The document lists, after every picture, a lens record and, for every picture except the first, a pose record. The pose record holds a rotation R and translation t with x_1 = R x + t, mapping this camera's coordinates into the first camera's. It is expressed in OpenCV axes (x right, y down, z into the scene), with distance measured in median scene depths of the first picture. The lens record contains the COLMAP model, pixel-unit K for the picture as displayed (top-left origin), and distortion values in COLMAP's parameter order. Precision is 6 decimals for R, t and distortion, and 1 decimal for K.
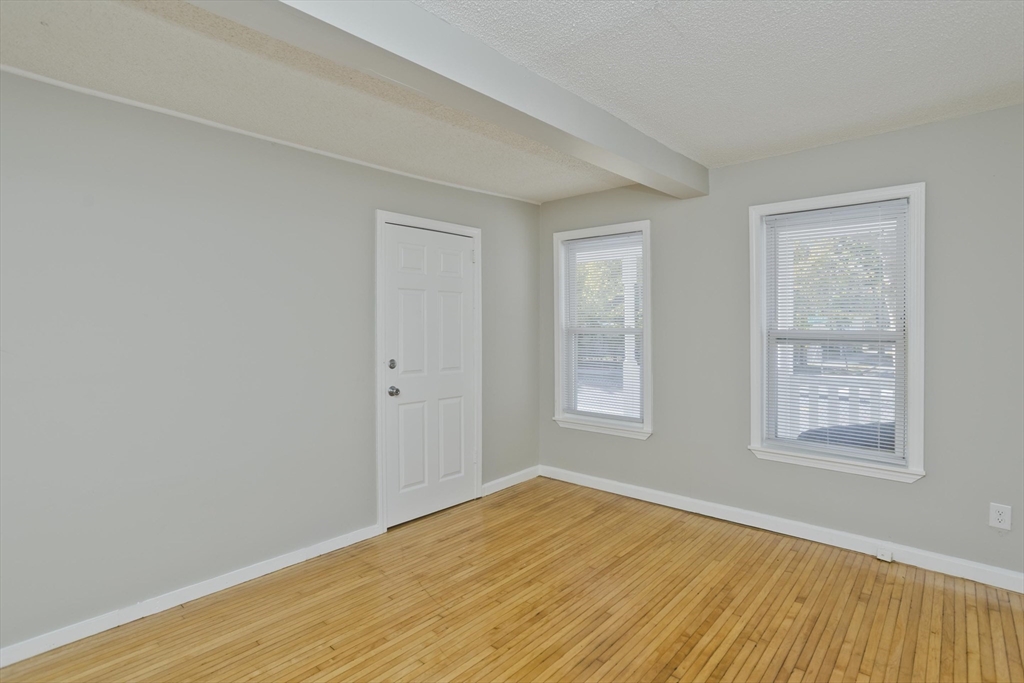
lens RADIAL K [[502.2, 0, 509.6], [0, 502.2, 328.5], [0, 0, 1]] dist [-0.052756, 0.031031]
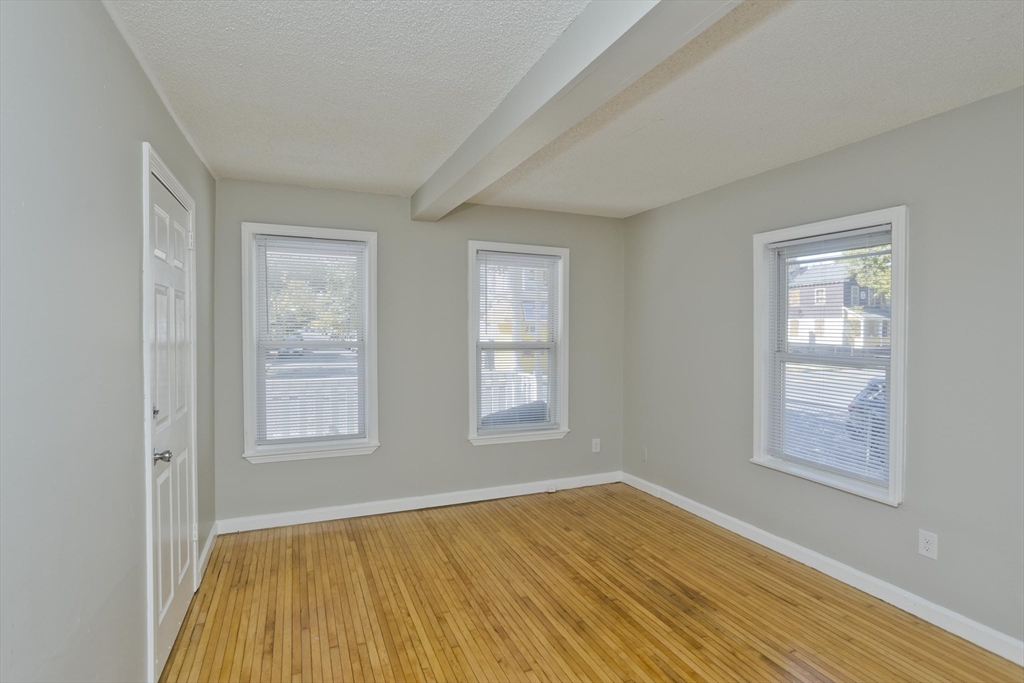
lens RADIAL K [[502.2, 0, 509.6], [0, 502.2, 328.5], [0, 0, 1]] dist [-0.052756, 0.031031]
pose [[0.431655, 0.007837, 0.902005, -0.693768], [-0.000177, 0.999963, -0.008604, -0.023466], [-0.902039, 0.003554, 0.431640, 0.444391]]
